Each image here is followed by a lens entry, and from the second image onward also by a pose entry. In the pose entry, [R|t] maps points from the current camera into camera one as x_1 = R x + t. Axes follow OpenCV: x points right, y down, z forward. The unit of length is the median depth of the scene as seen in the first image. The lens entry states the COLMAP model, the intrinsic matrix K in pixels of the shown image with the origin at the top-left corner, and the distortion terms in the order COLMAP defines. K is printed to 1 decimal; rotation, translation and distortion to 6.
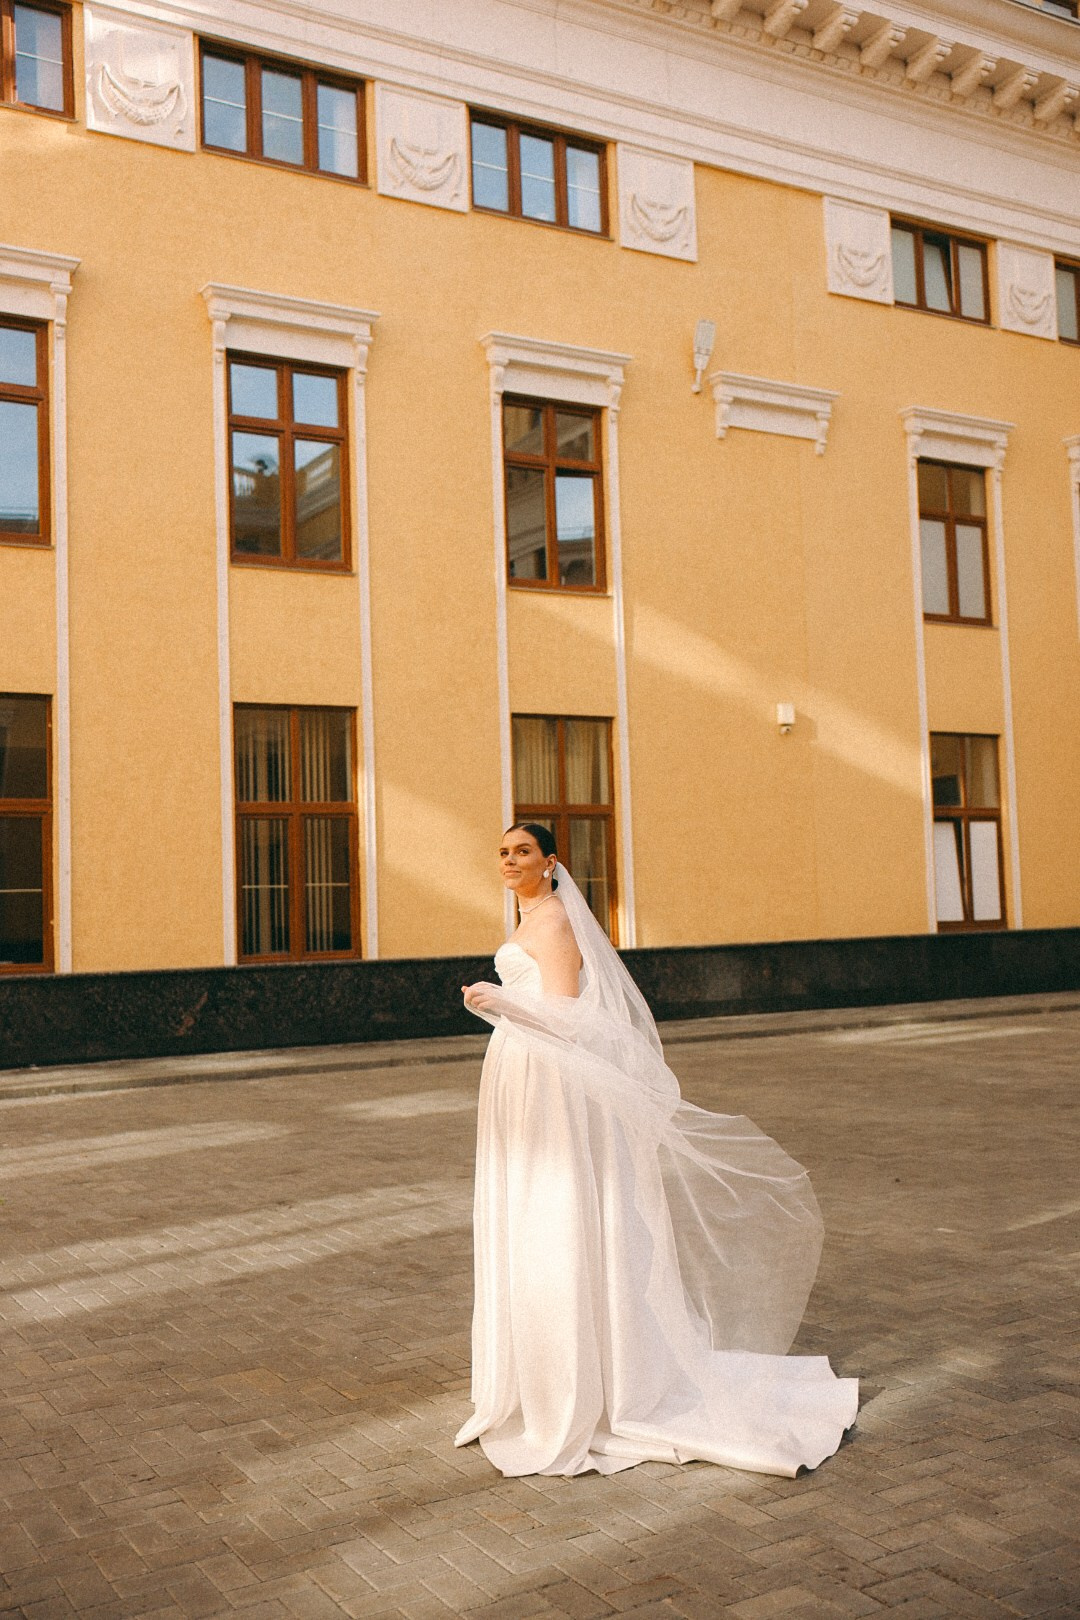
lens RADIAL K [[1622.1, 0, 492.7], [0, 1622.1, 802.0], [0, 0, 1]] dist [0.019655, 0.048103]
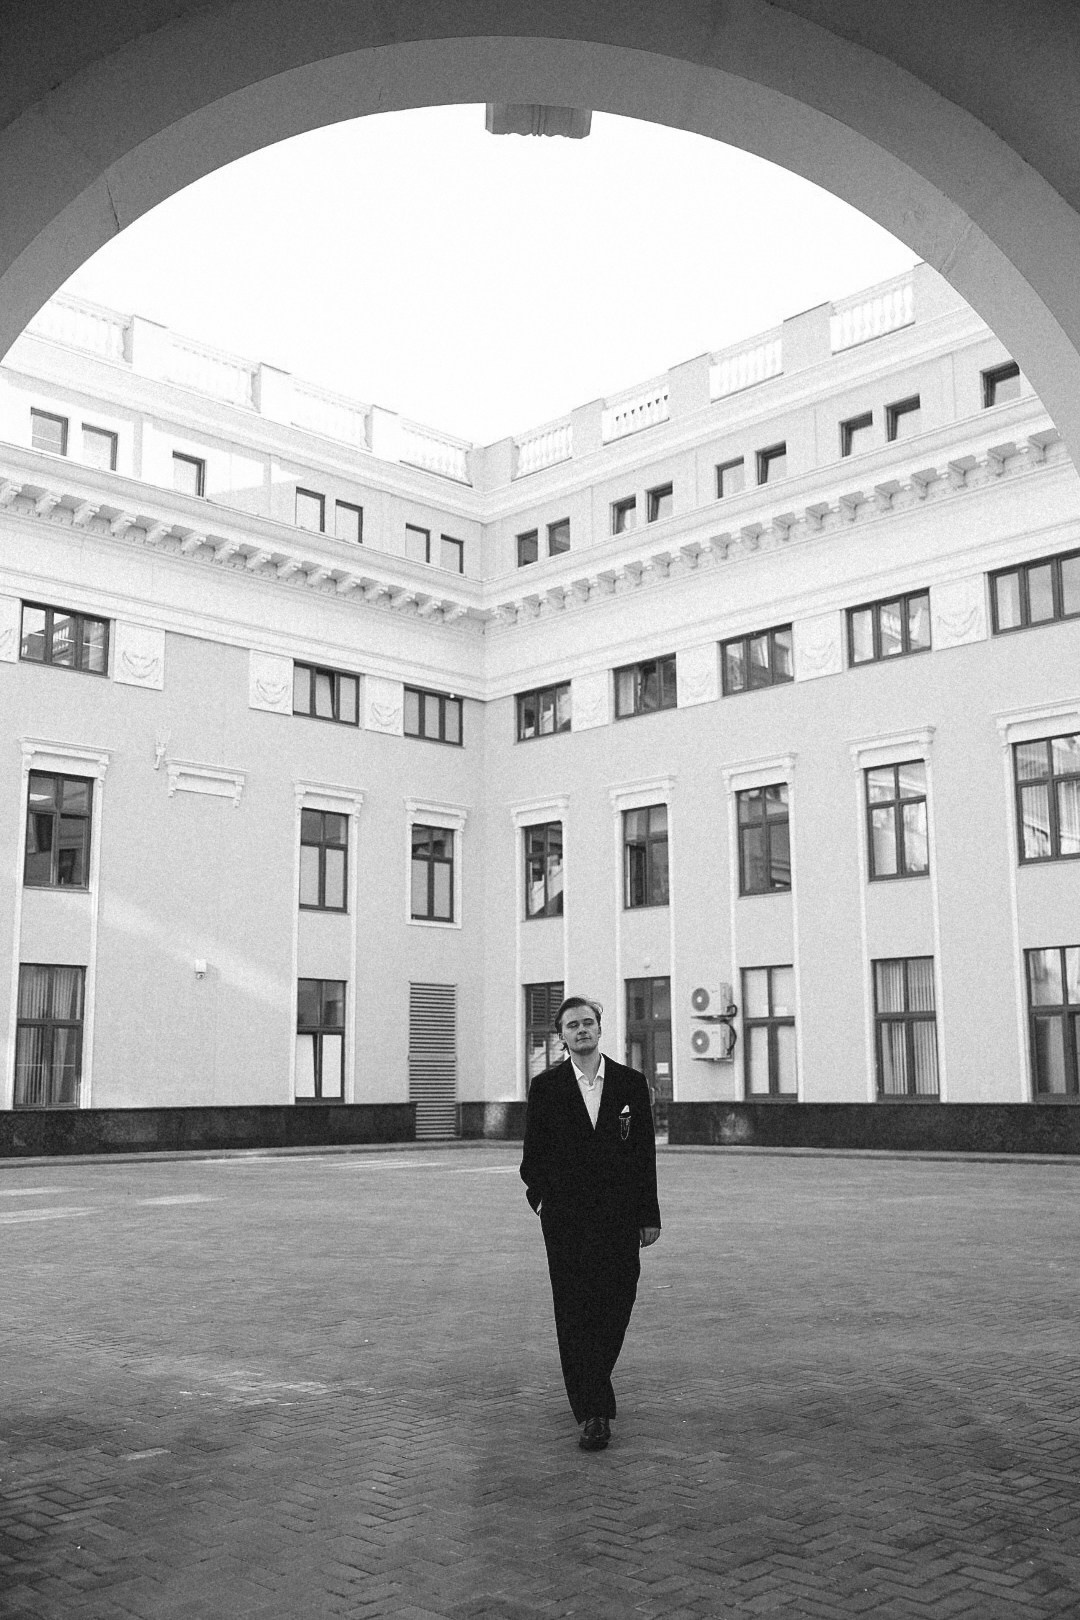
lens RADIAL K [[1622.1, 0, 492.7], [0, 1622.1, 802.0], [0, 0, 1]] dist [0.019655, 0.048103]
pose [[0.973071, 0.065392, 0.221035, 0.110964], [-0.040603, 0.992548, -0.114889, -0.049555], [-0.226901, 0.102820, 0.968475, -0.787163]]
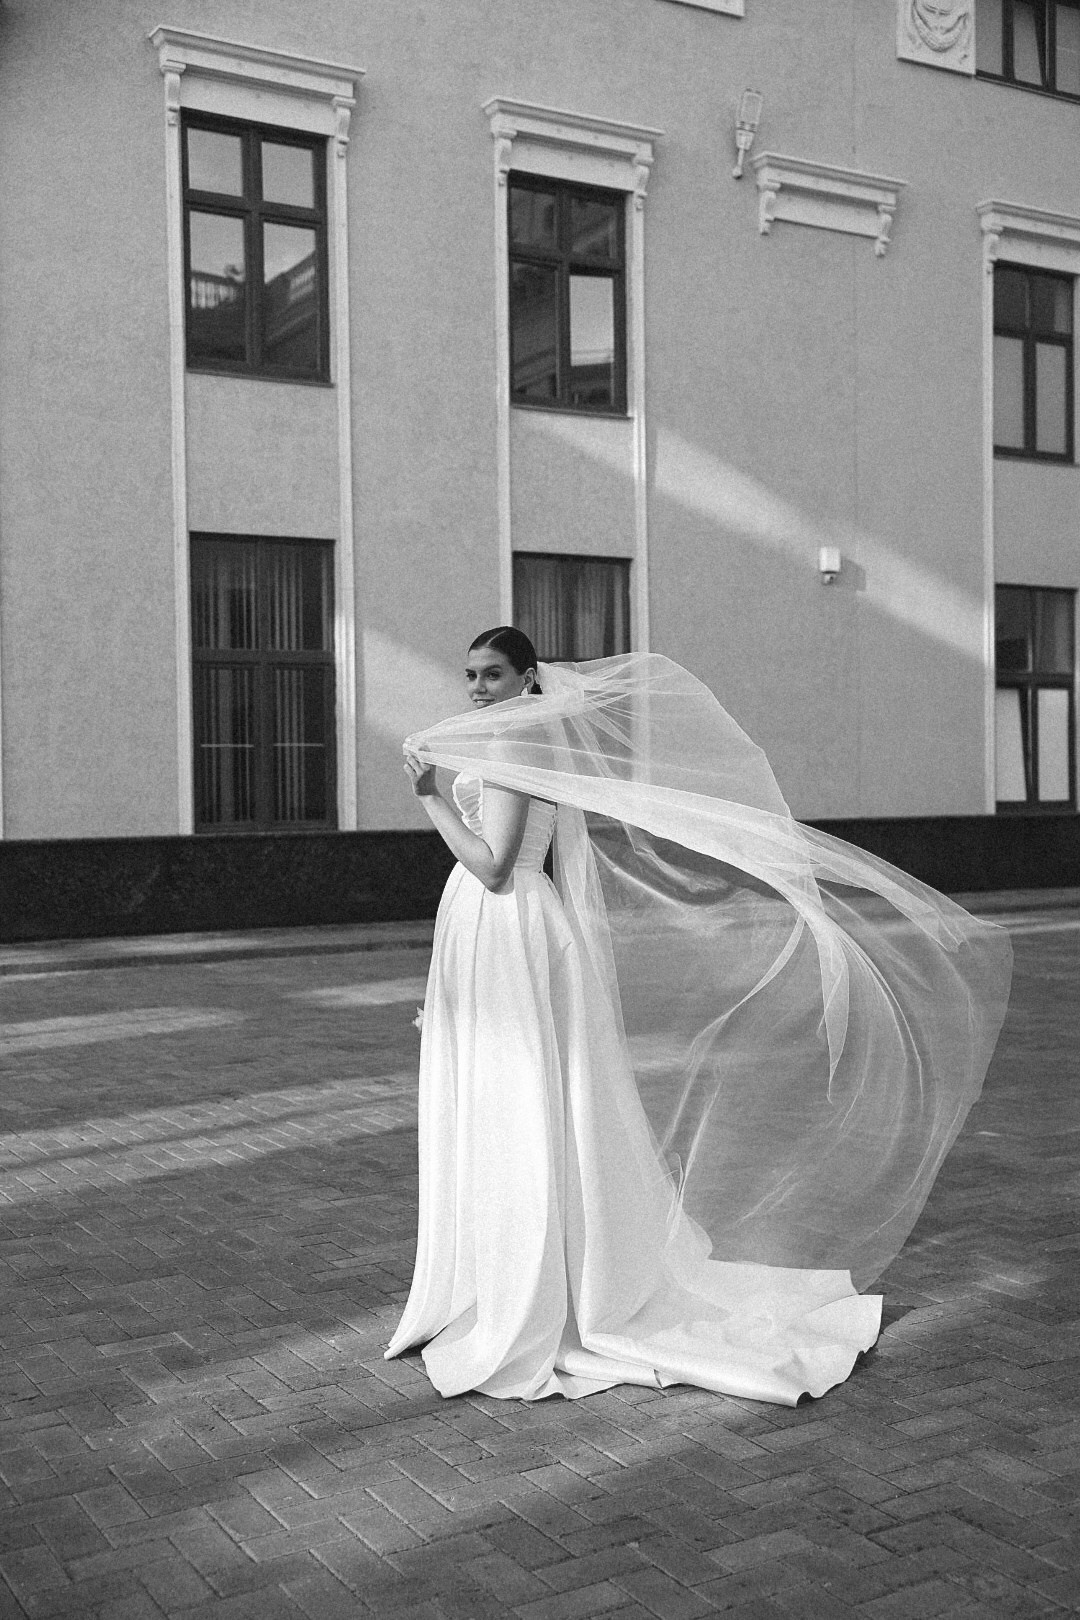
lens RADIAL K [[1803.7, 0, 512.6], [0, 1803.7, 813.3], [0, 0, 1]] dist [0.068678, 0.043404]
pose [[0.999892, 0.014047, 0.004217, 0.009432], [-0.014324, 0.997069, 0.075160, 0.012377], [-0.003149, -0.075213, 0.997163, 0.025953]]
